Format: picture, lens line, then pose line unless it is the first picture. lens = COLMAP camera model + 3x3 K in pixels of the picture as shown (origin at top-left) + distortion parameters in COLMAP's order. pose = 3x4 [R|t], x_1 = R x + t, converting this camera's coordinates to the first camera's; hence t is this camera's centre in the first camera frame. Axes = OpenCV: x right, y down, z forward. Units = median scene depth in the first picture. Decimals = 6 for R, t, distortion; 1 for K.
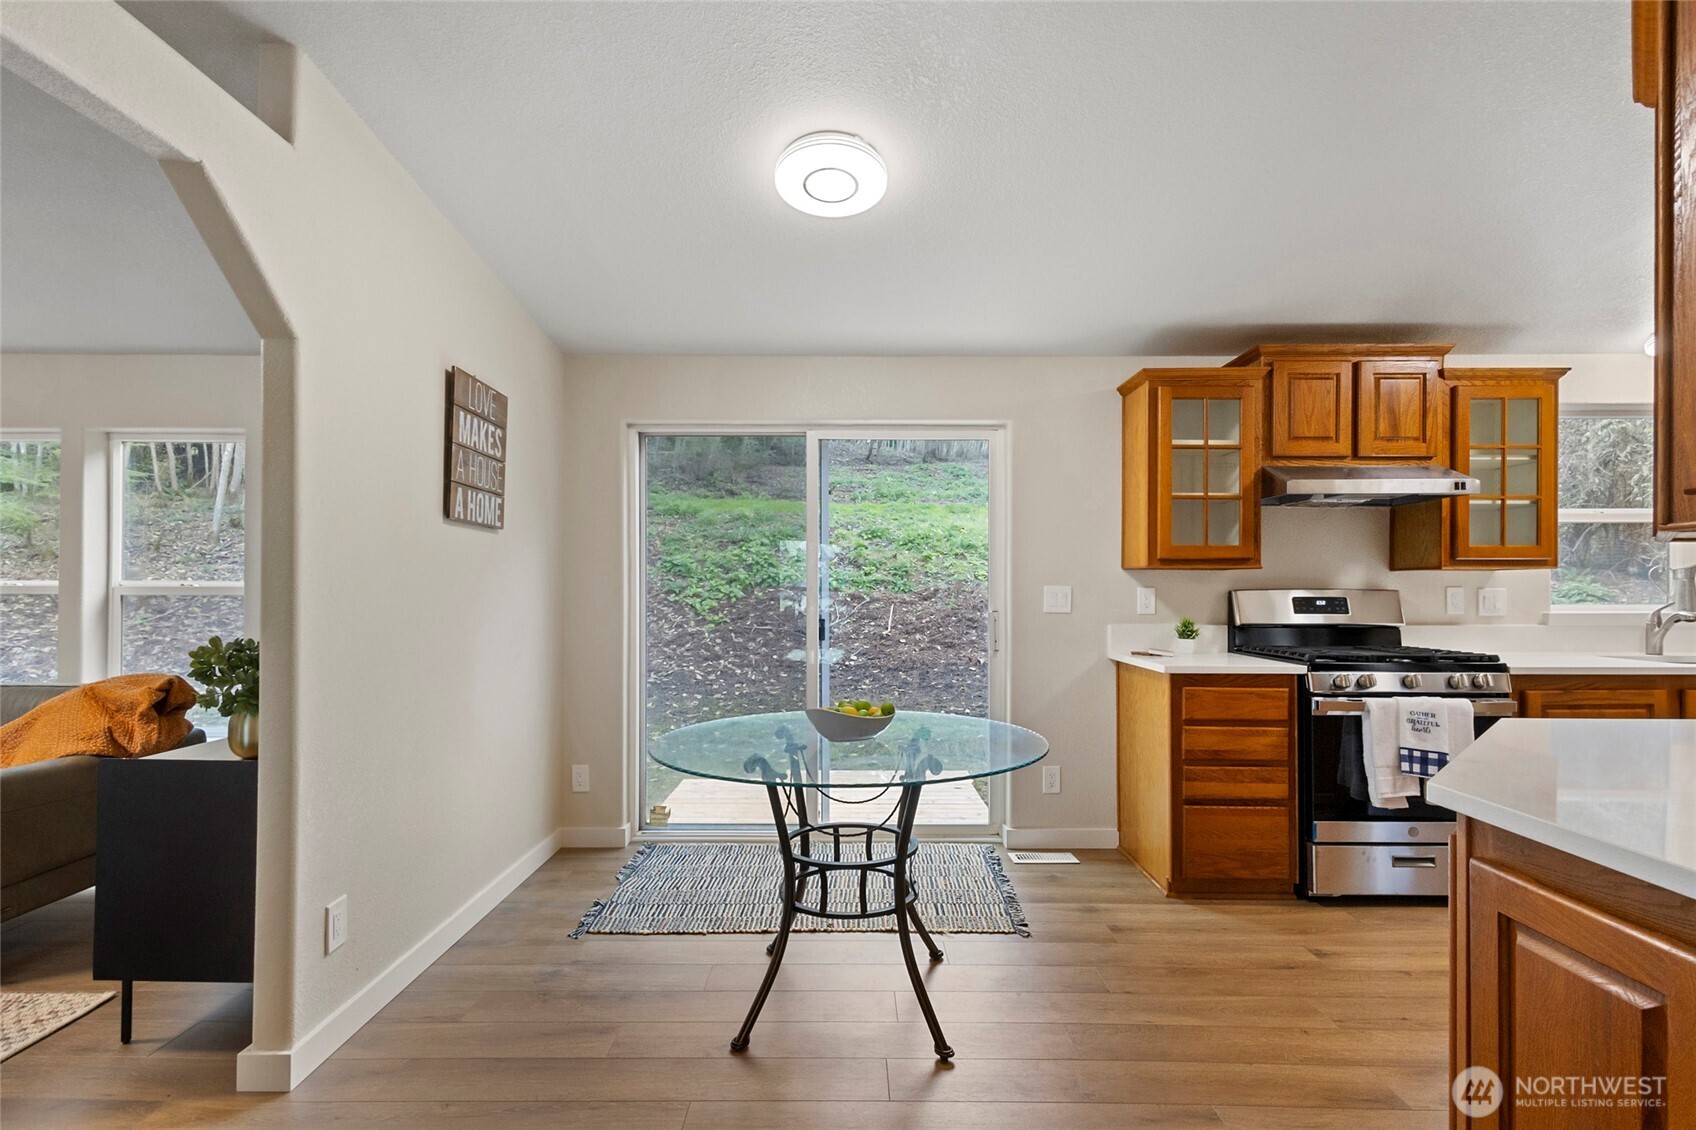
lens RADIAL K [[792.1, 0, 852.1], [0, 792.1, 563.0], [0, 0, 1]] dist [-0.000834, -0.000418]
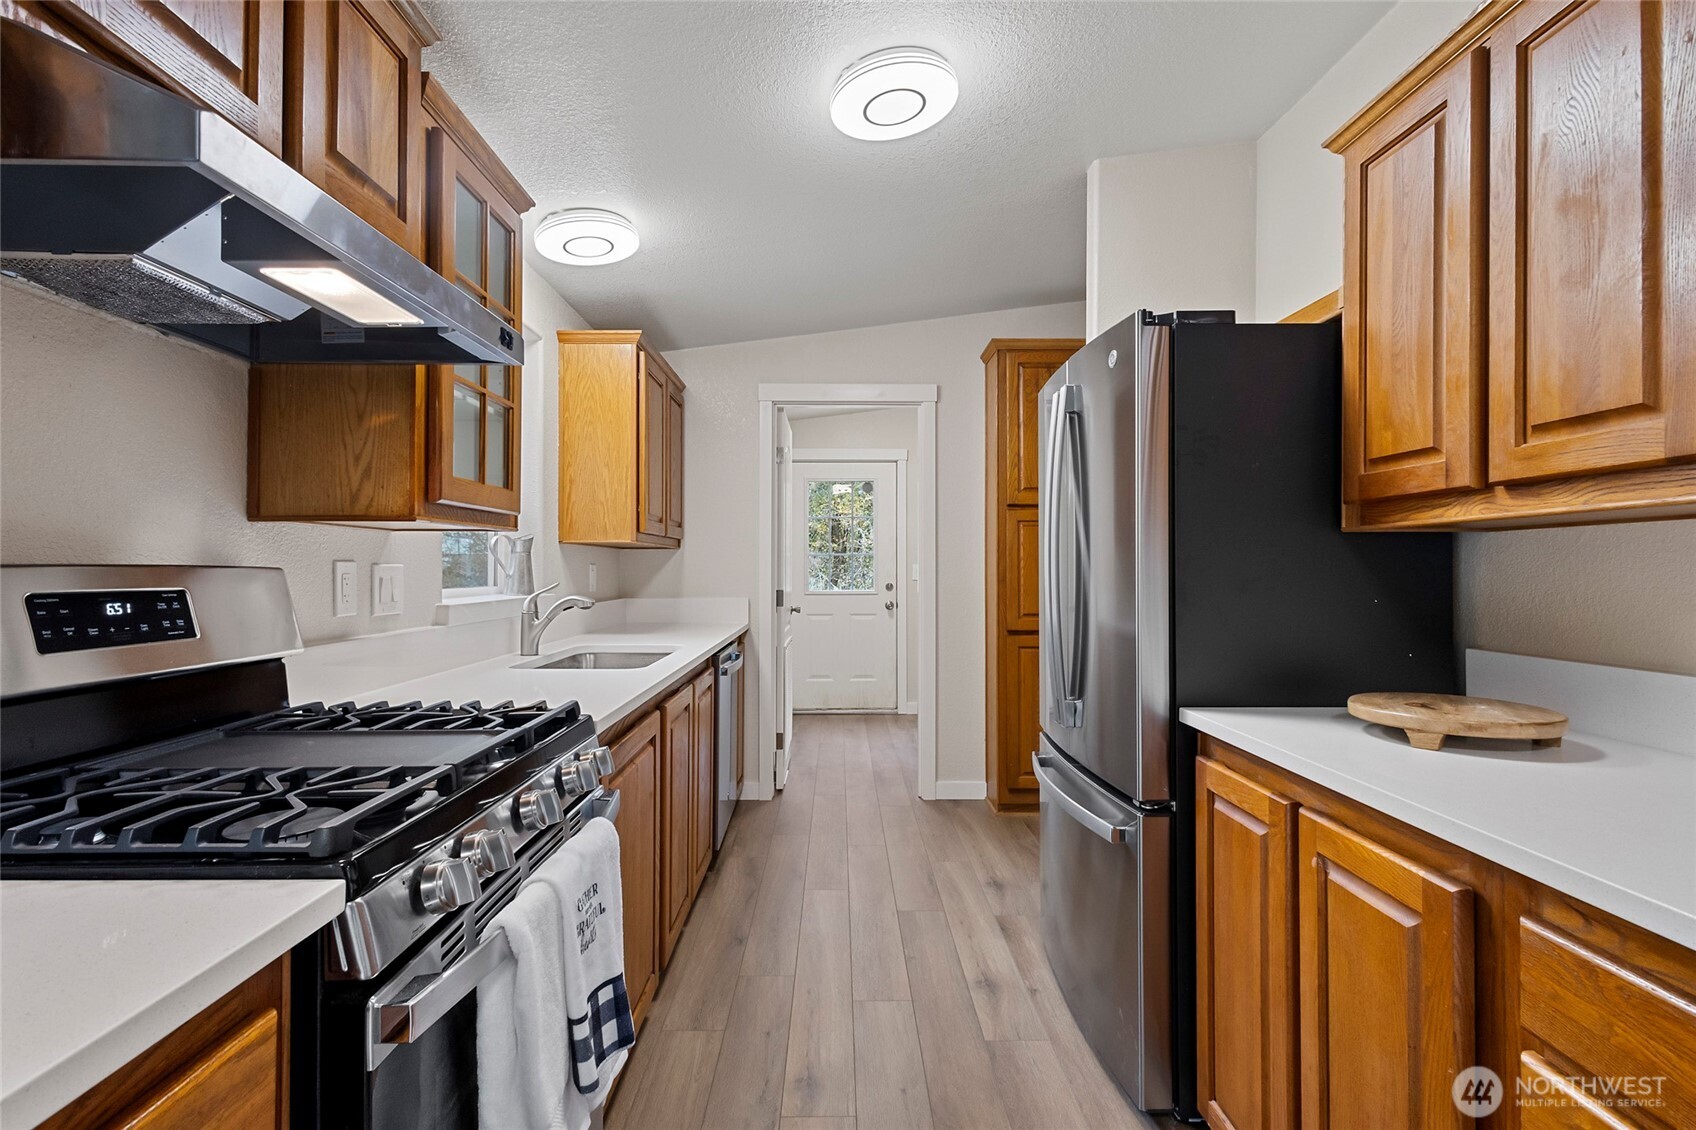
lens RADIAL K [[792.1, 0, 852.1], [0, 792.1, 563.0], [0, 0, 1]] dist [-0.000834, -0.000418]
pose [[-0.015606, 0.002921, 0.999874, 0.280760], [-0.031984, 0.999483, -0.003419, 0.024231], [-0.999367, -0.032034, -0.015504, 0.724359]]
